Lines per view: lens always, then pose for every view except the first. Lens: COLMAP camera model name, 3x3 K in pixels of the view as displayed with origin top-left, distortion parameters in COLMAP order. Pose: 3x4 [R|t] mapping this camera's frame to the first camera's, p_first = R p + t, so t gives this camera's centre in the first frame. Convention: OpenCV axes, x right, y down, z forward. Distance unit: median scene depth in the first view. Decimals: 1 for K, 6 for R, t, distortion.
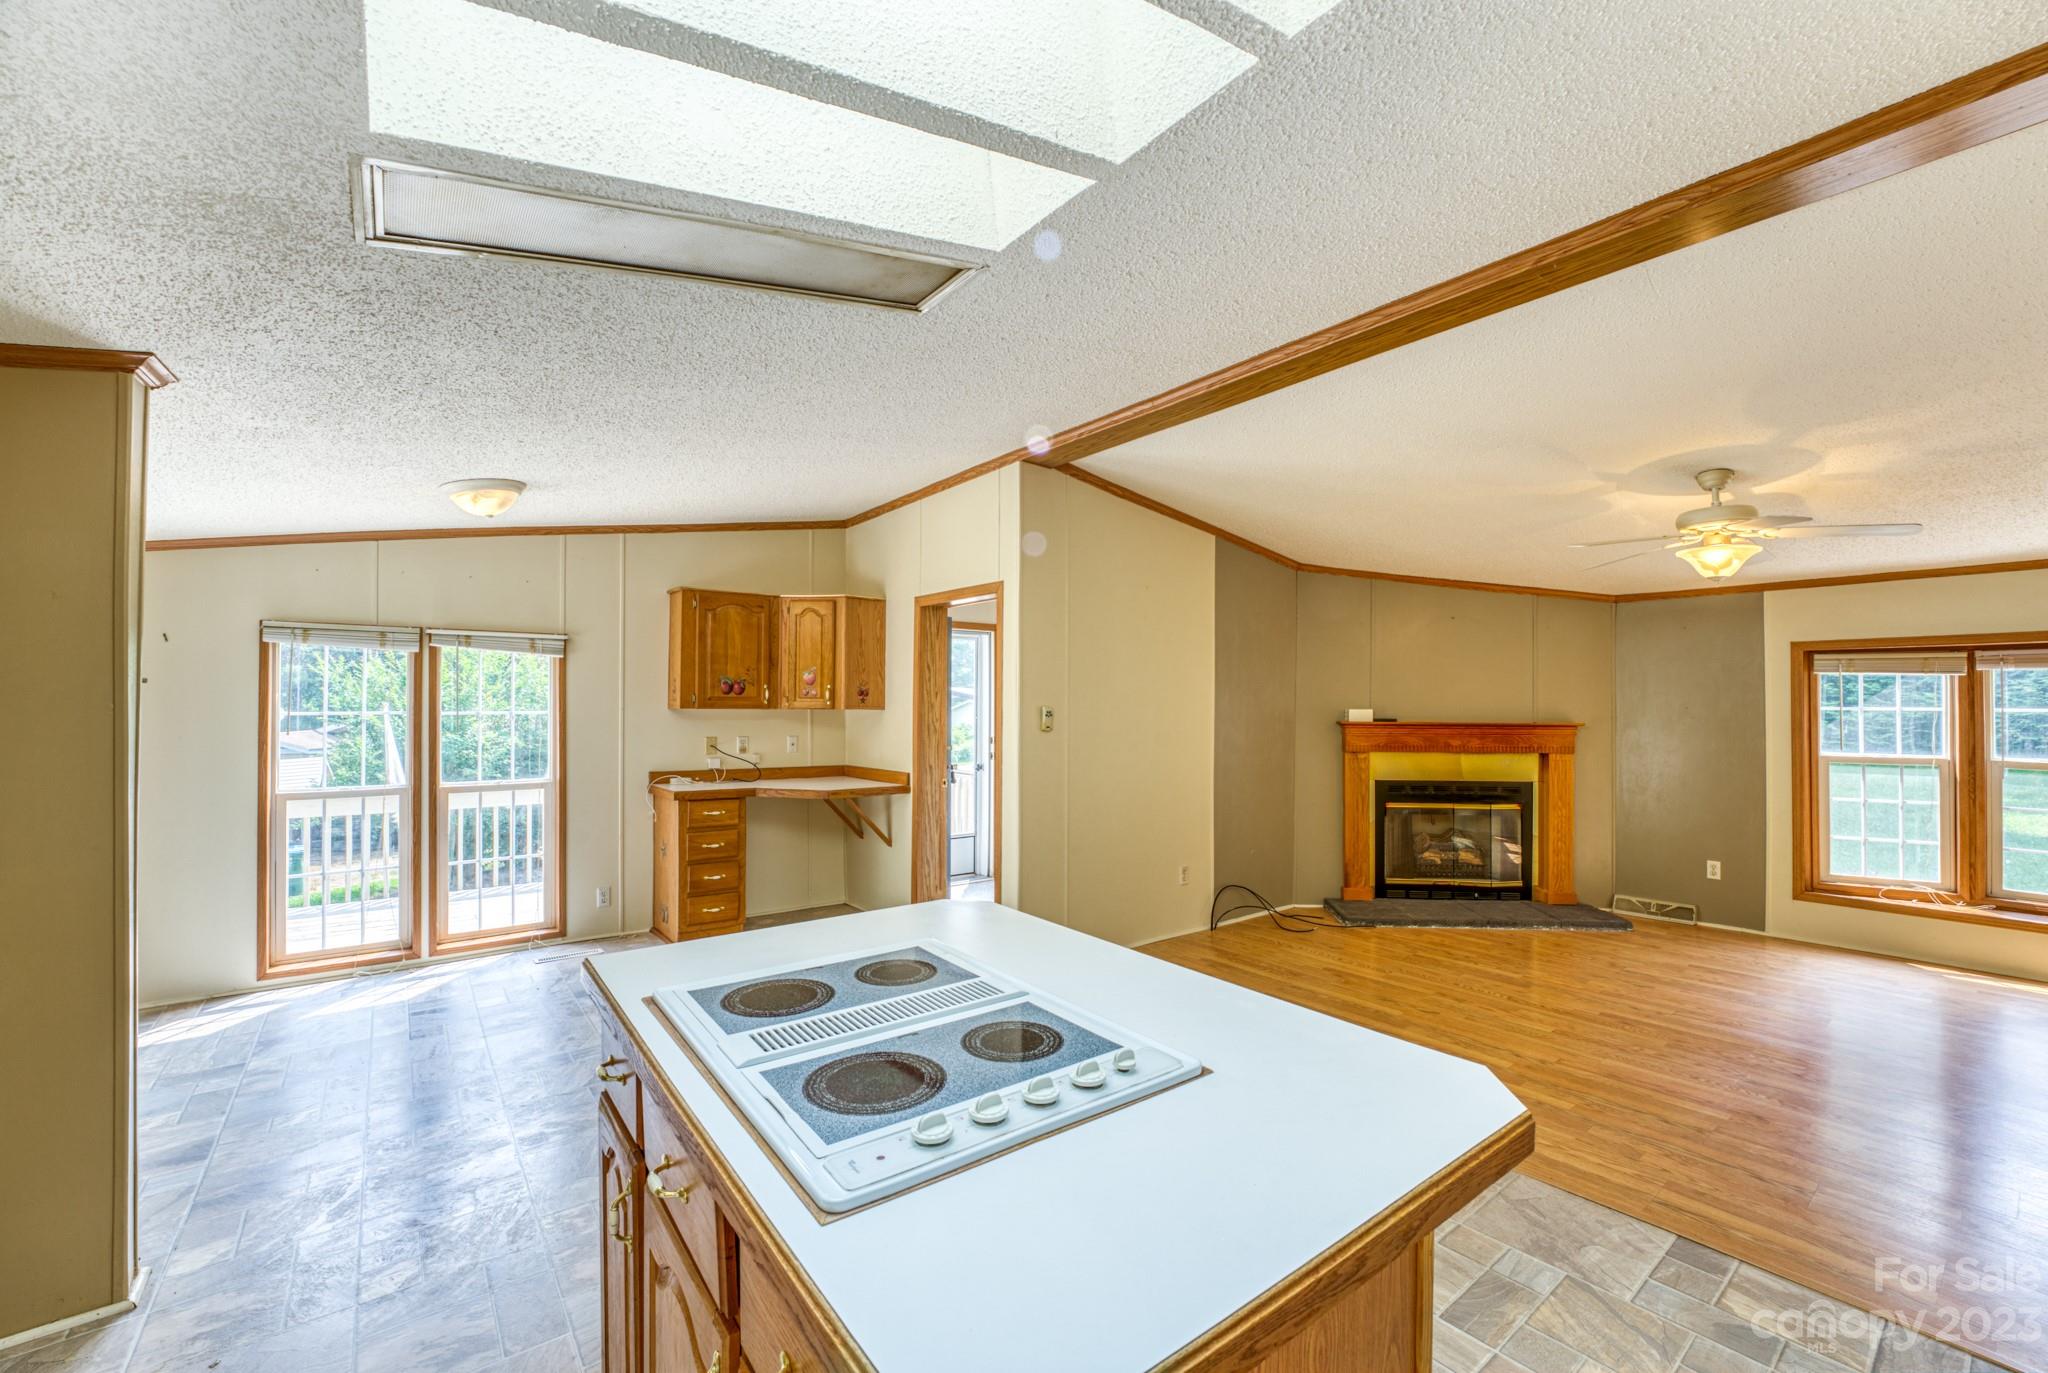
lens RADIAL K [[832.0, 0, 1028.6], [0, 832.0, 692.6], [0, 0, 1]] dist [-0.027729, 0.002767]
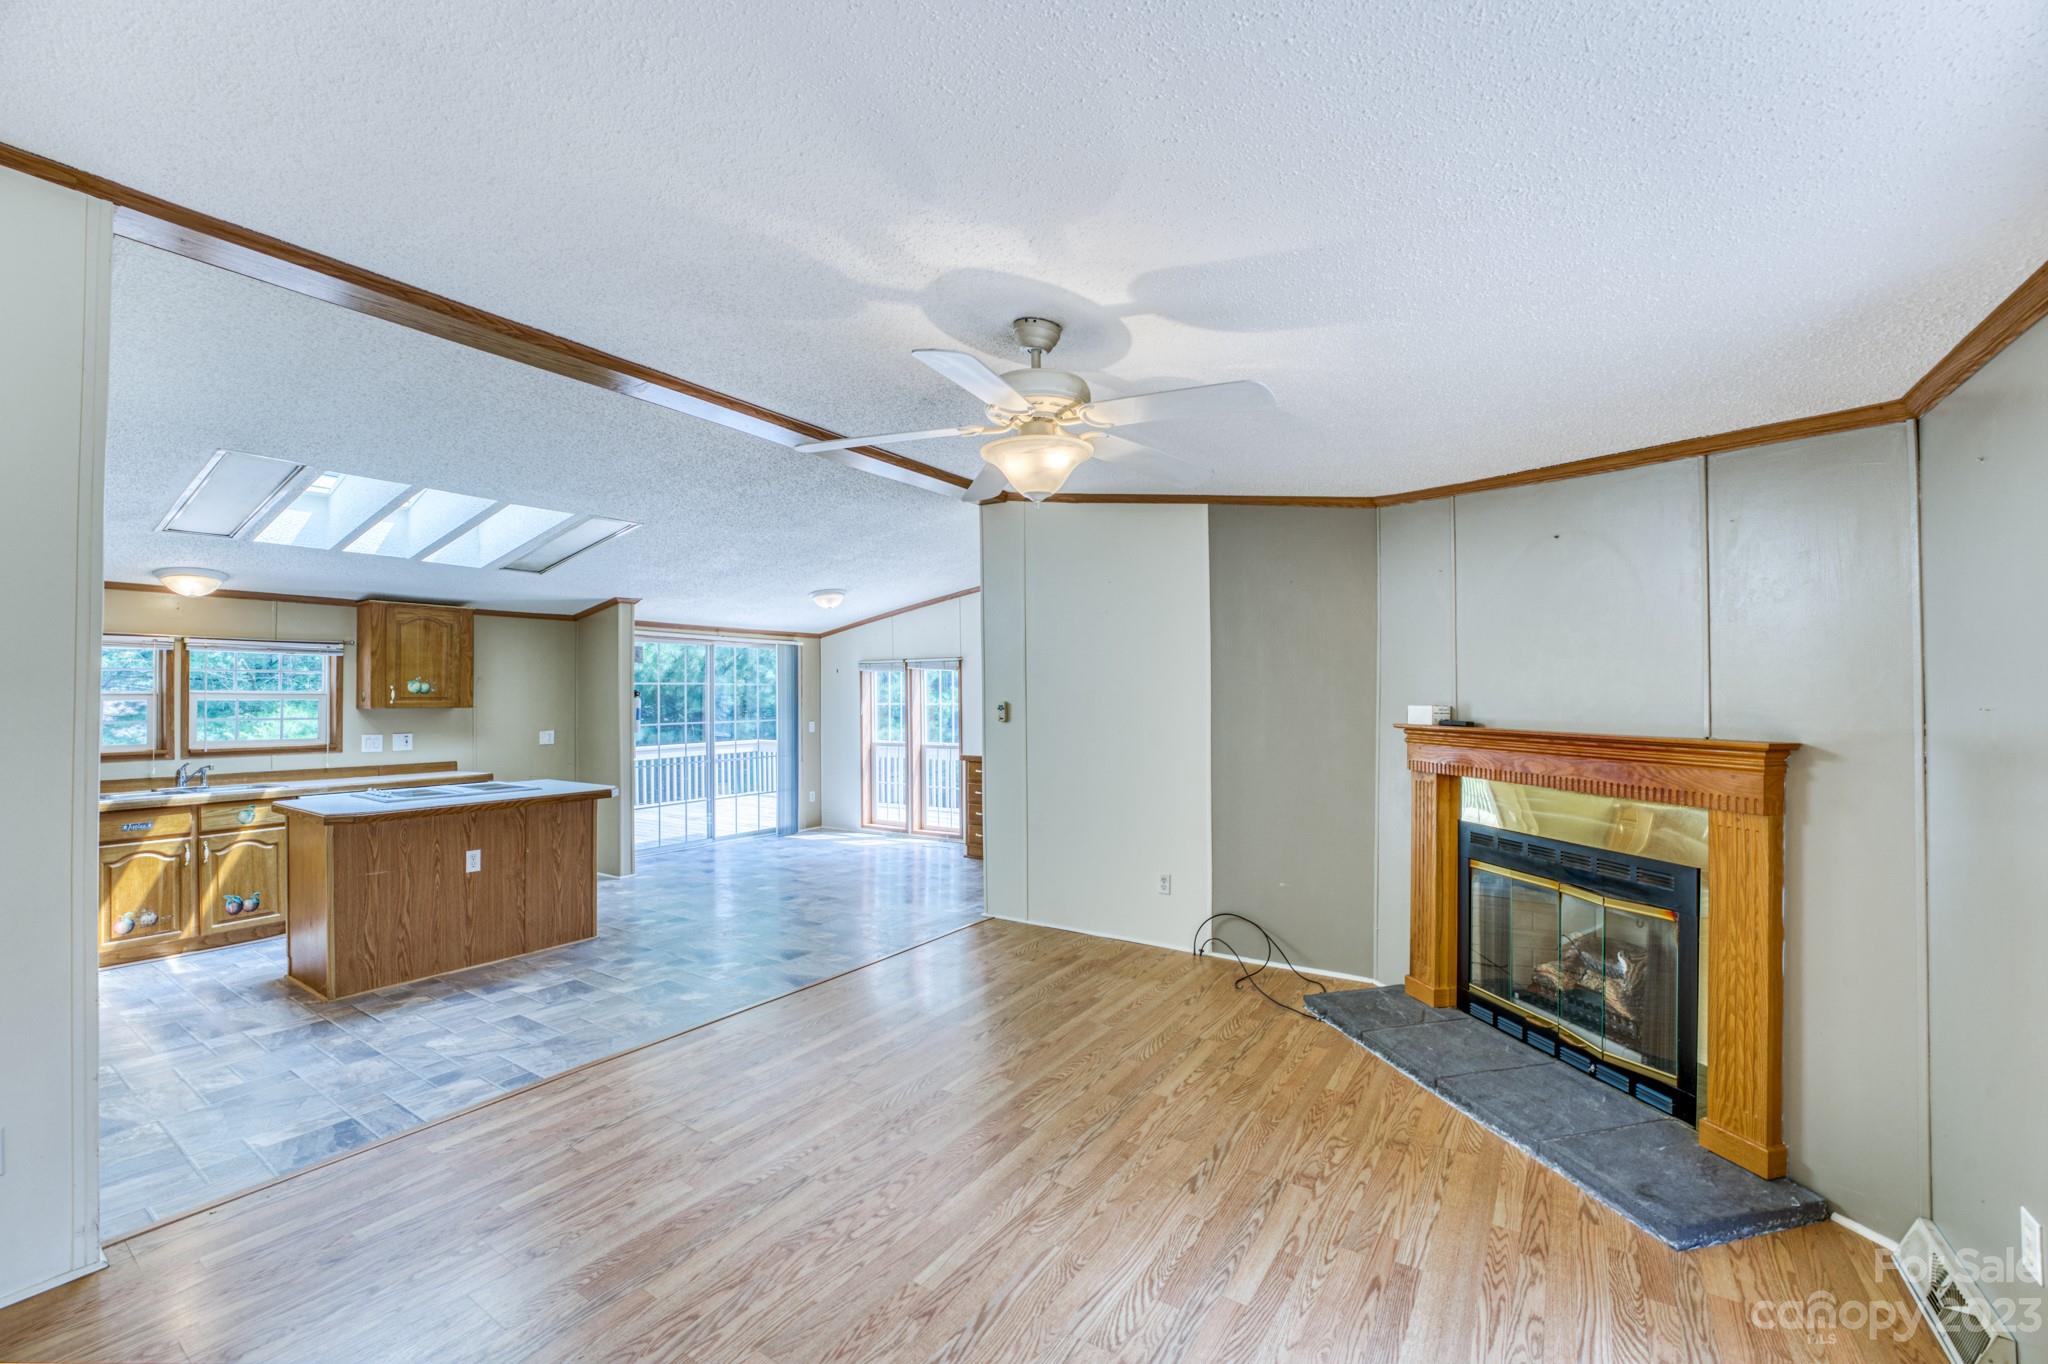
lens RADIAL K [[832.0, 0, 1019.7], [0, 832.0, 687.6], [0, 0, 1]] dist [-0.027729, 0.002767]
pose [[0.317159, -0.013053, -0.948282, 1.076650], [0.019122, 0.999790, -0.007367, 0.006076], [0.948179, -0.015796, 0.317342, 0.592893]]
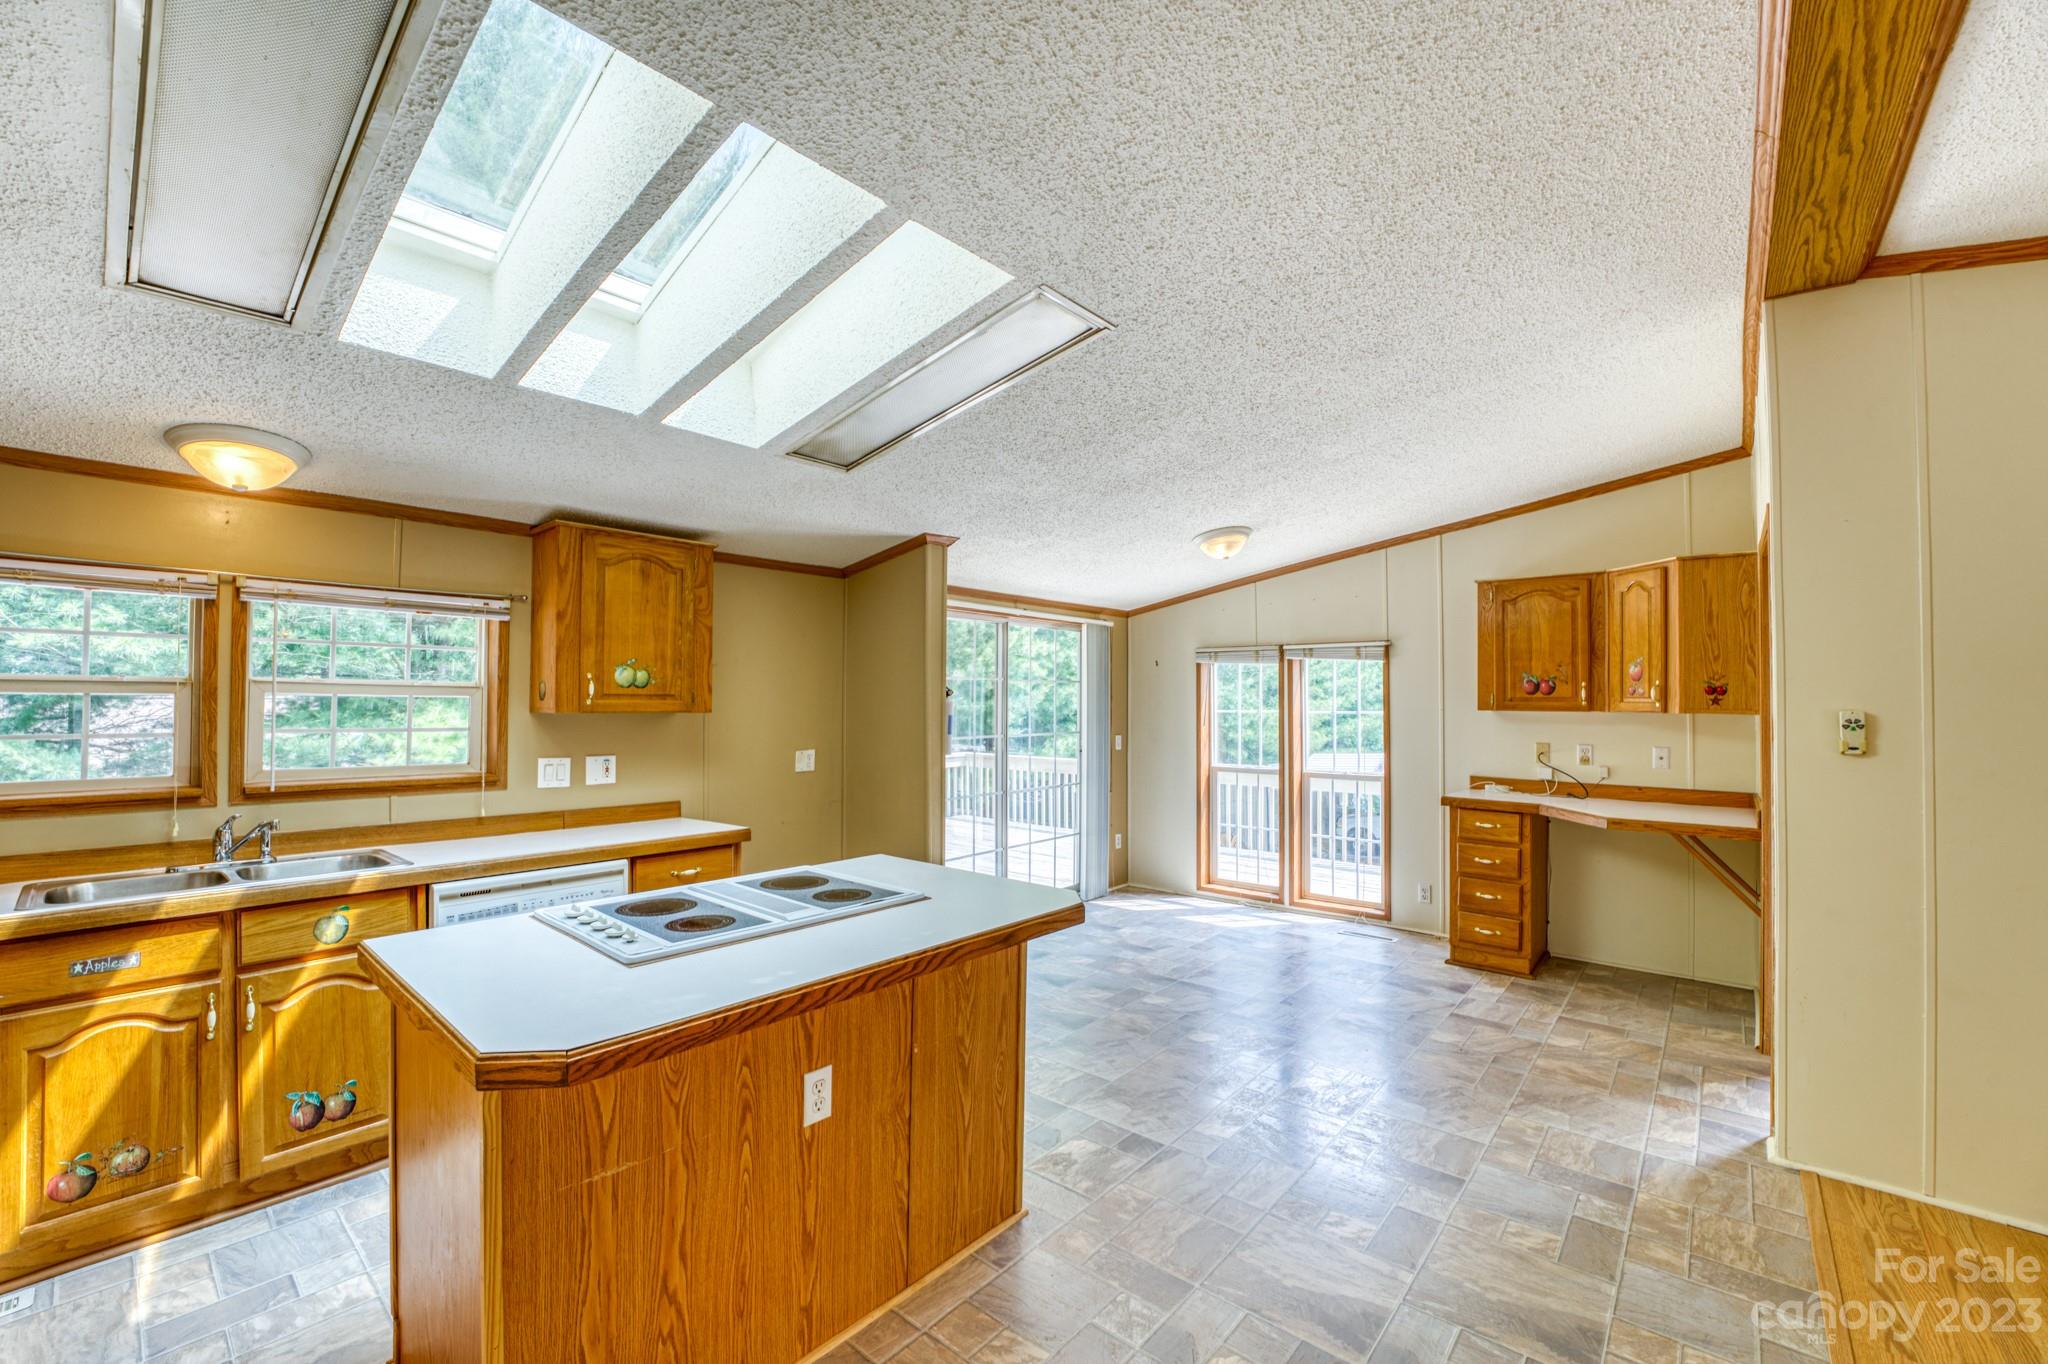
lens RADIAL K [[832.0, 0, 1021.7], [0, 832.0, 688.0], [0, 0, 1]] dist [-0.027729, 0.002767]
pose [[0.200176, -0.017430, -0.979605, 0.405332], [0.010321, 0.999824, -0.015680, 0.003841], [0.979706, -0.006972, 0.200321, 0.322092]]
